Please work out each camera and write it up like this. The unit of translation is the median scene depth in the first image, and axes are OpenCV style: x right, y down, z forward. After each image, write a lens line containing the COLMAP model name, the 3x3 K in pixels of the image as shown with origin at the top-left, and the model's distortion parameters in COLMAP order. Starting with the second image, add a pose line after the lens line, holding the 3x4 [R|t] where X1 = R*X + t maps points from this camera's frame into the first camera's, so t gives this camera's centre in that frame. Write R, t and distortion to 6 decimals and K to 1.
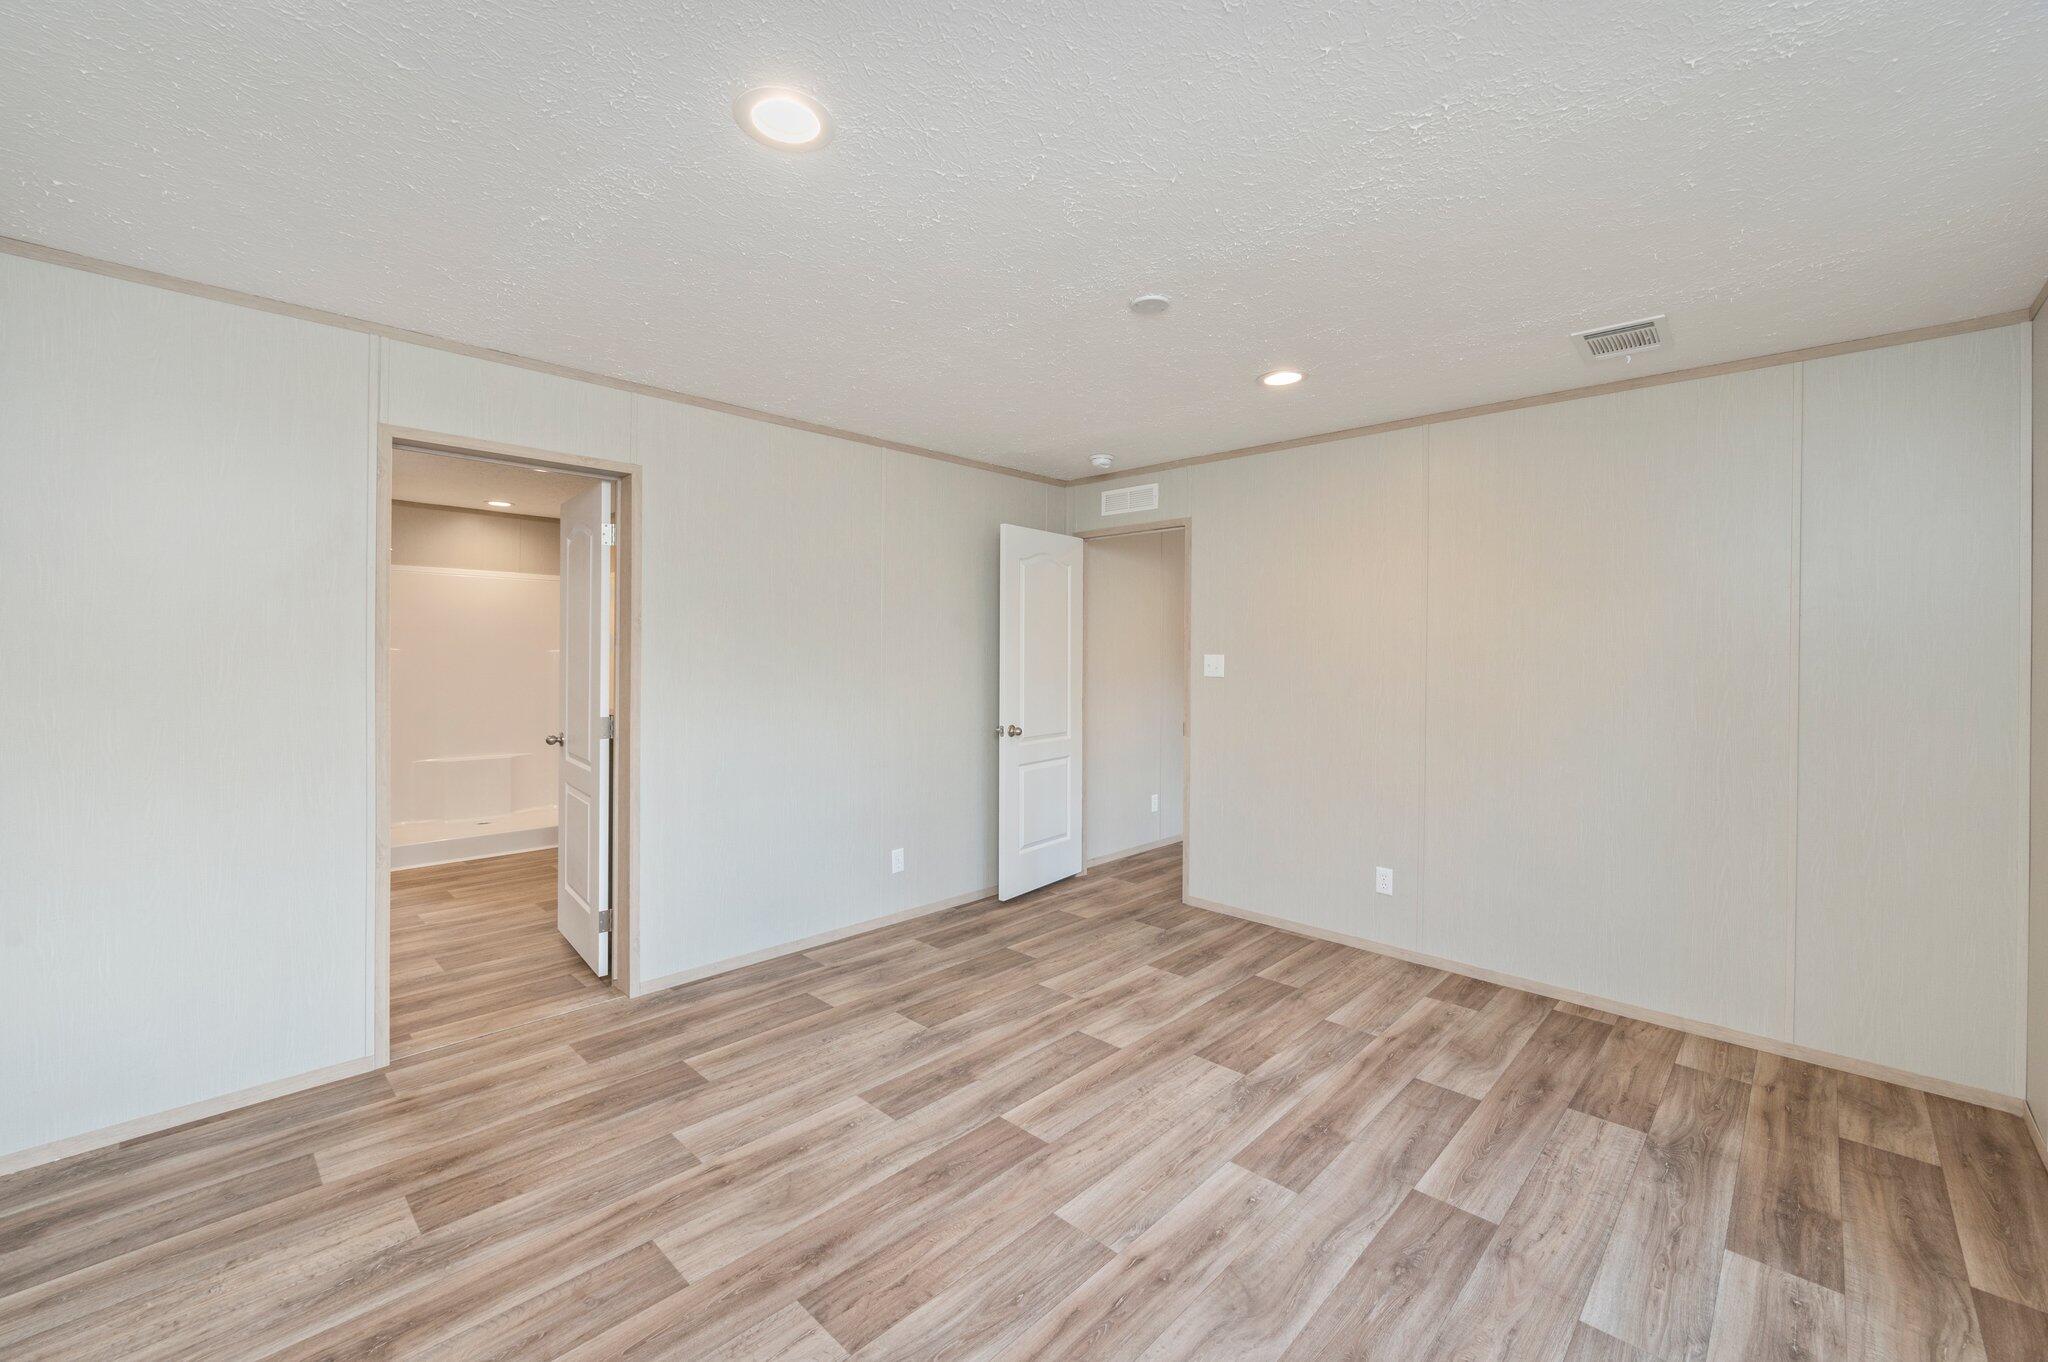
lens RADIAL K [[836.2, 0, 1024.7], [0, 836.2, 654.1], [0, 0, 1]] dist [-0.003487, 0.000355]
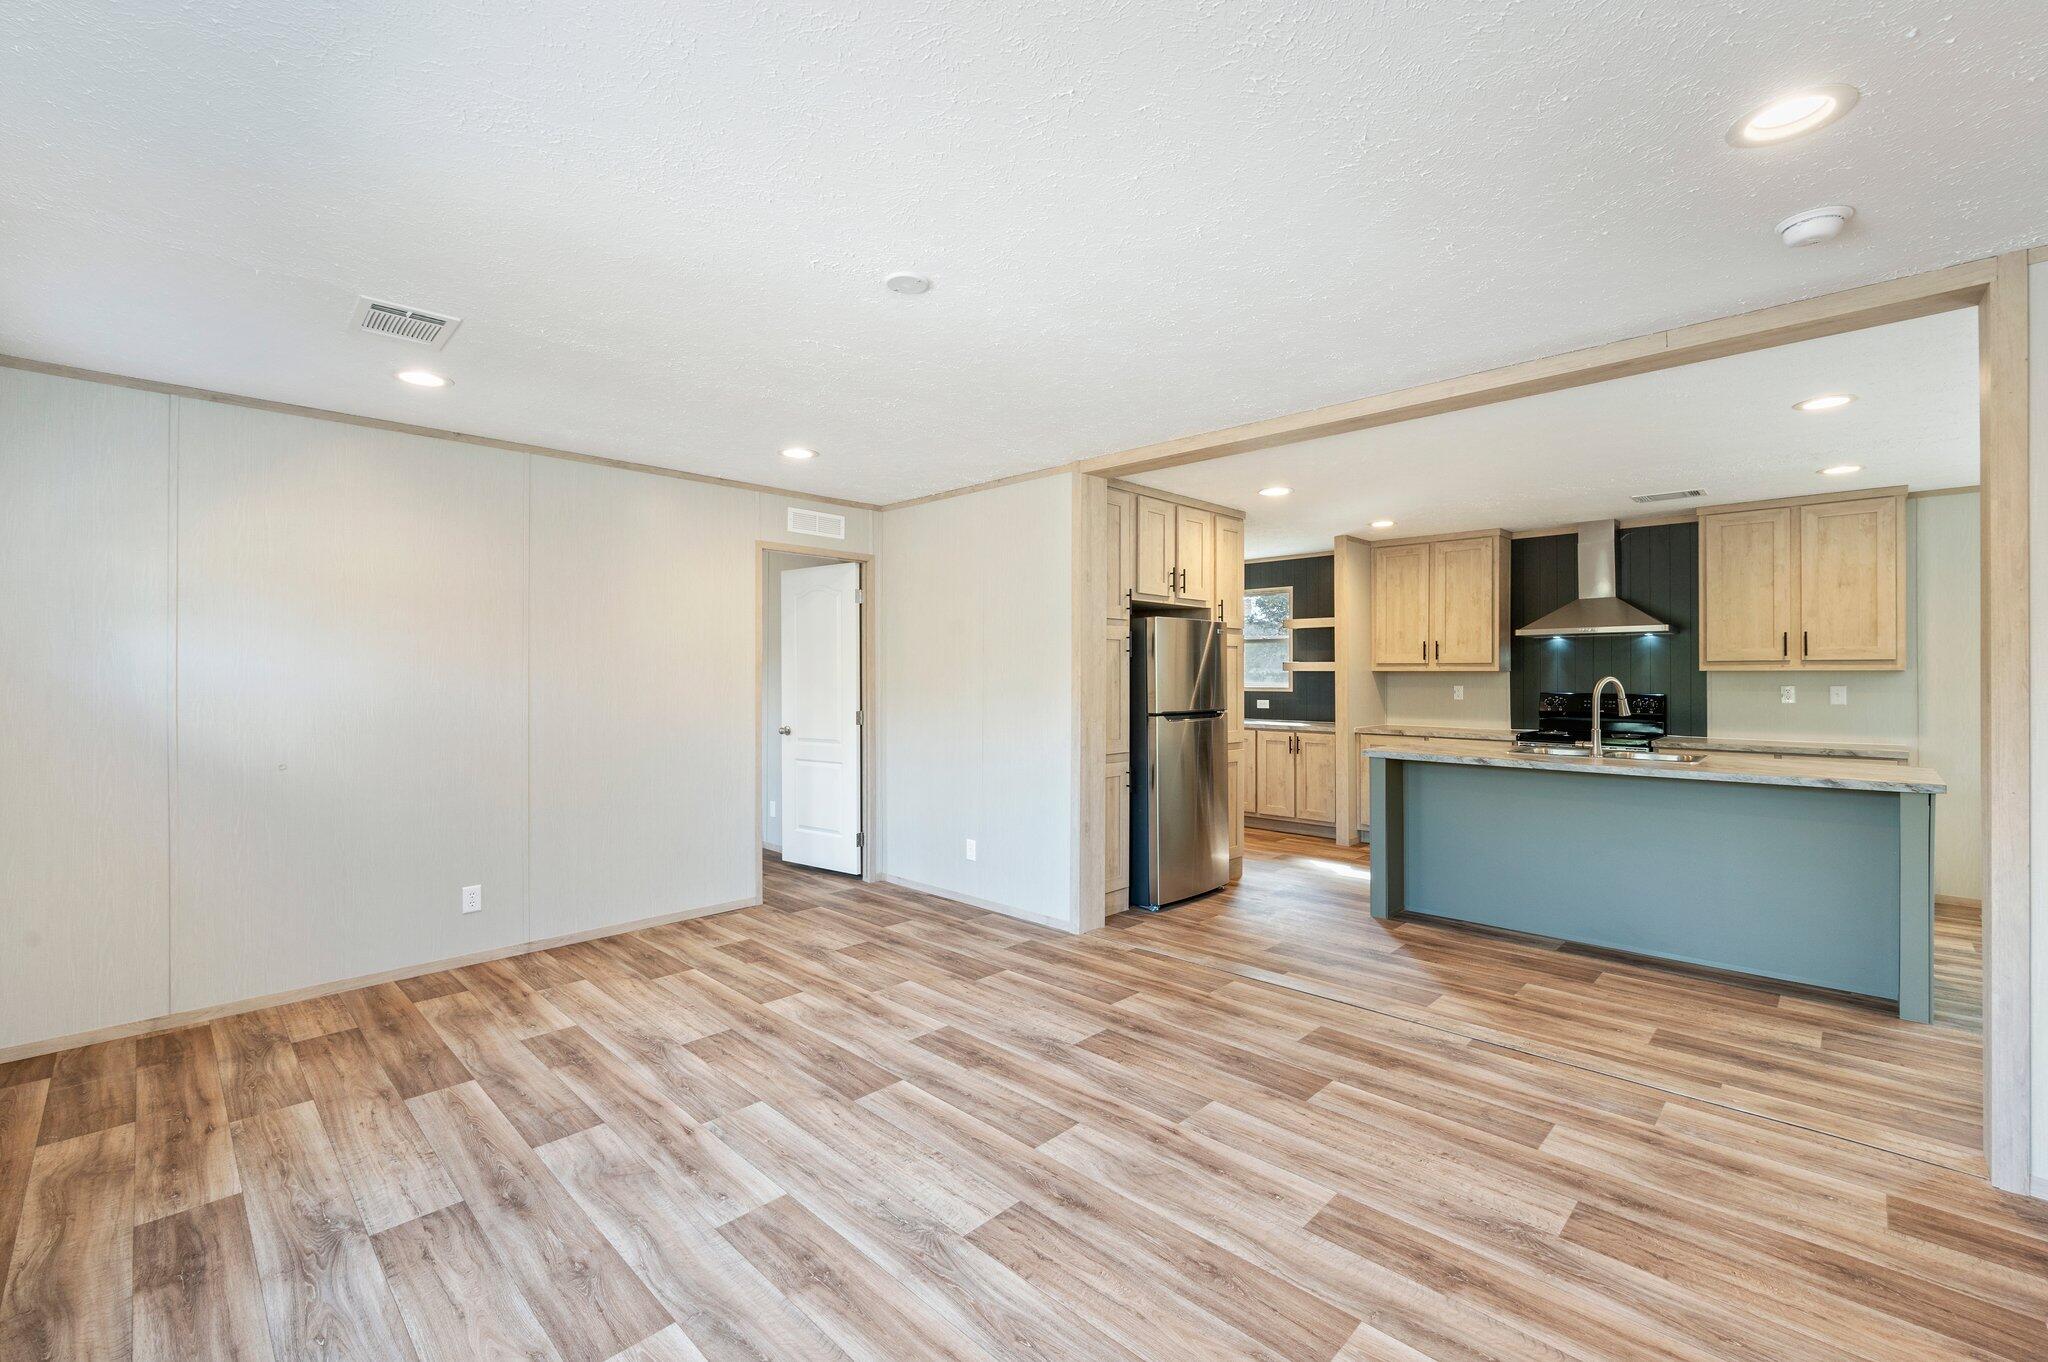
lens RADIAL K [[851.0, 0, 1018.5], [0, 851.0, 694.0], [0, 0, 1]] dist [-0.000458, -0.000390]
pose [[-0.004229, 0.016358, -0.999857, 1.349464], [0.003464, 0.999860, 0.016343, 0.012398], [0.999985, -0.003395, -0.004285, 1.405580]]
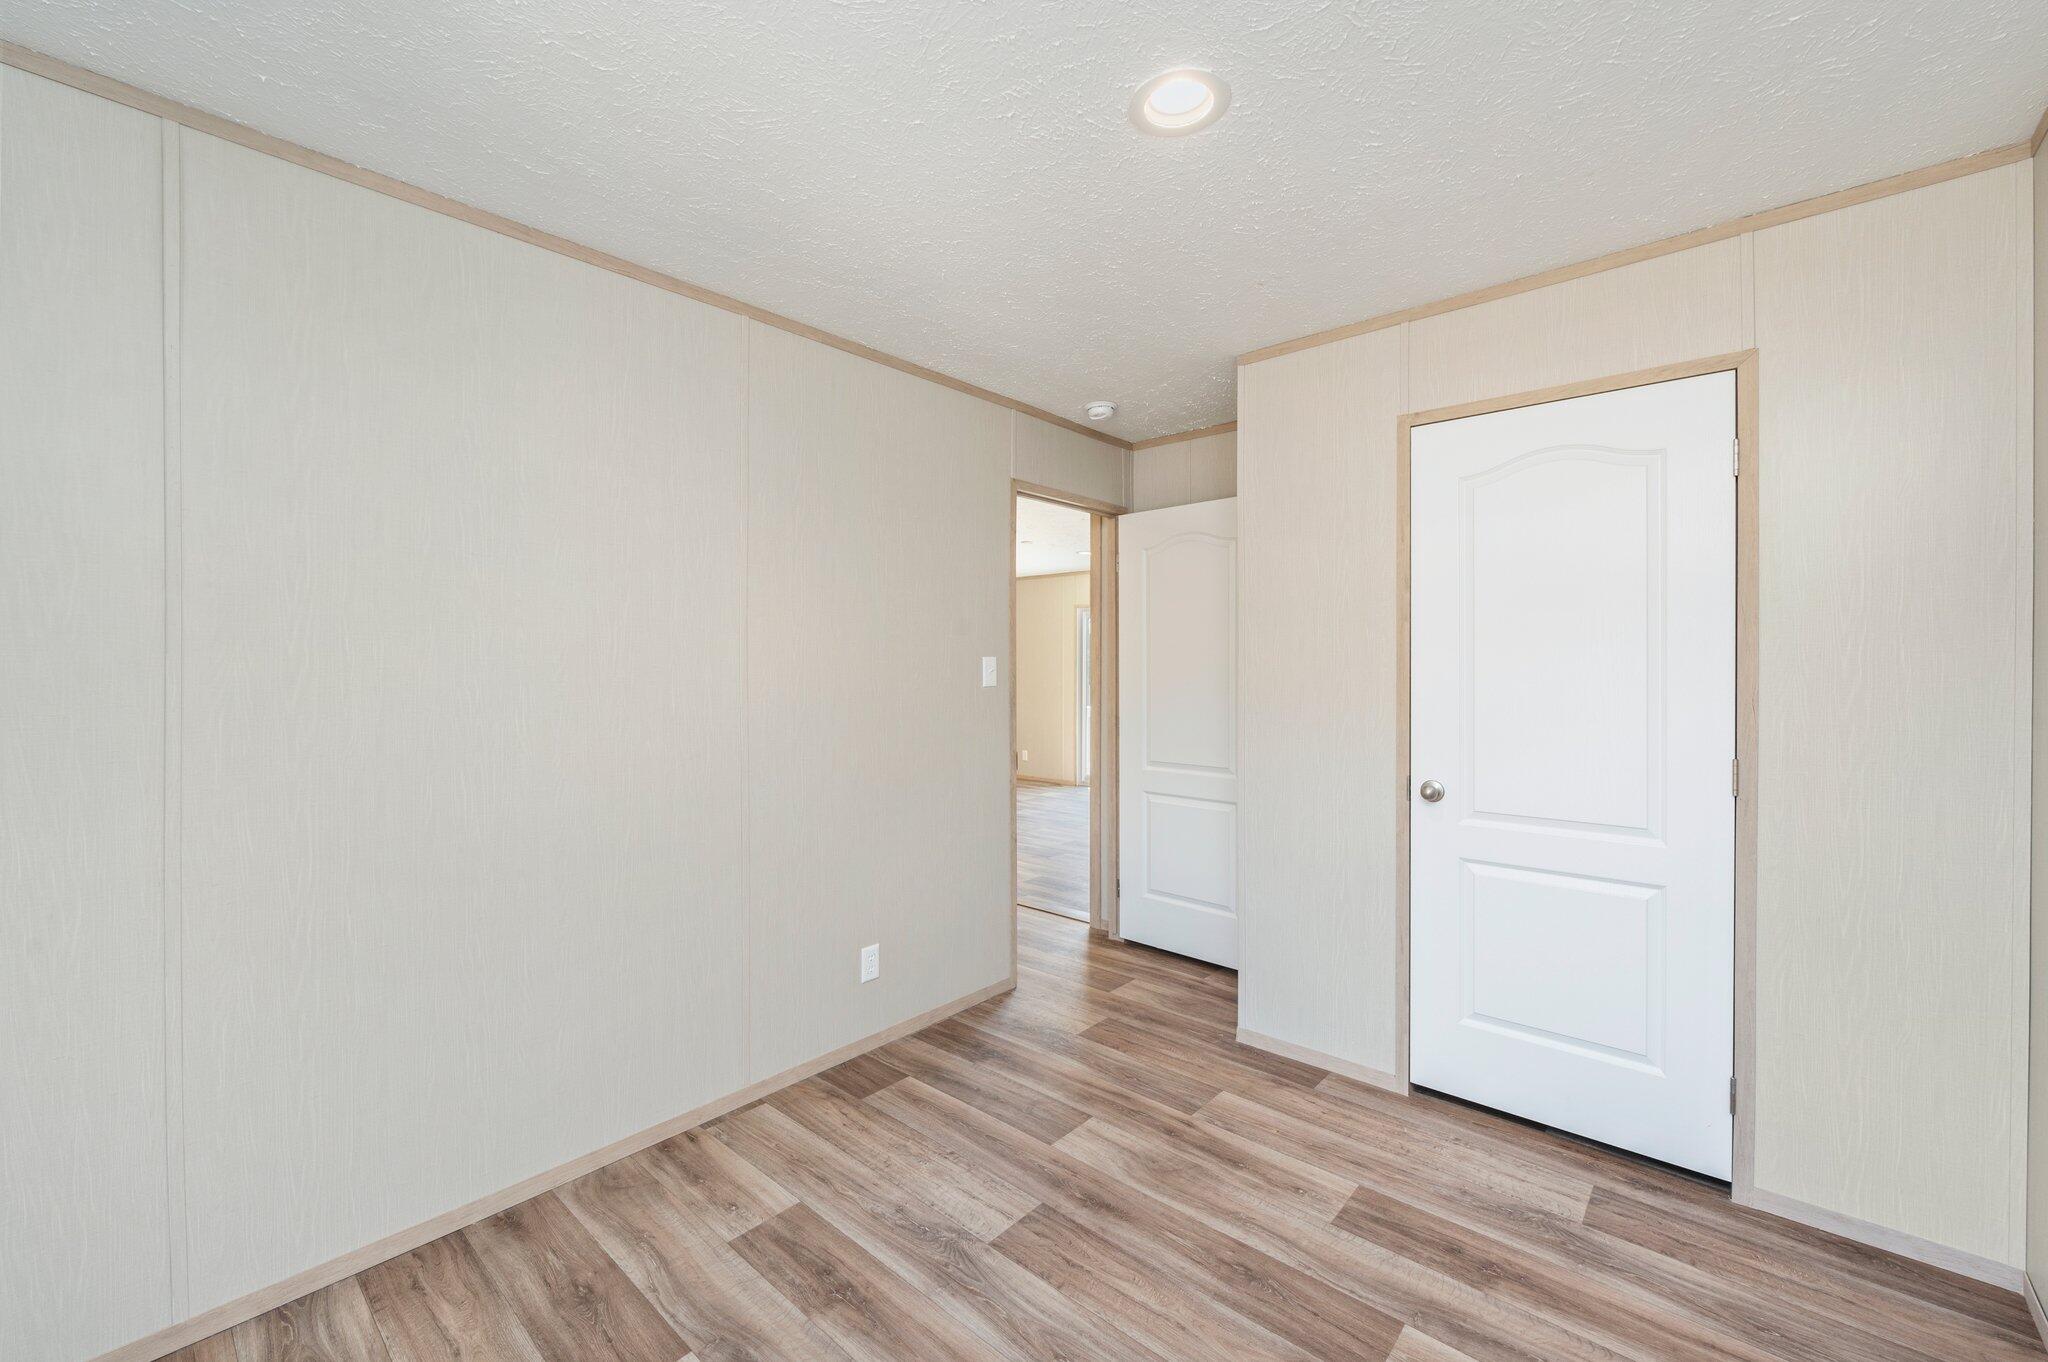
lens RADIAL K [[814.9, 0, 1024.0], [0, 814.9, 681.0], [0, 0, 1]] dist [-0.000044, 0.000448]
pose [[0.044208, 0.012419, -0.998945, 0.237080], [0.004303, 0.999911, 0.012621, 0.004765], [0.999013, -0.004856, 0.044151, 0.251496]]
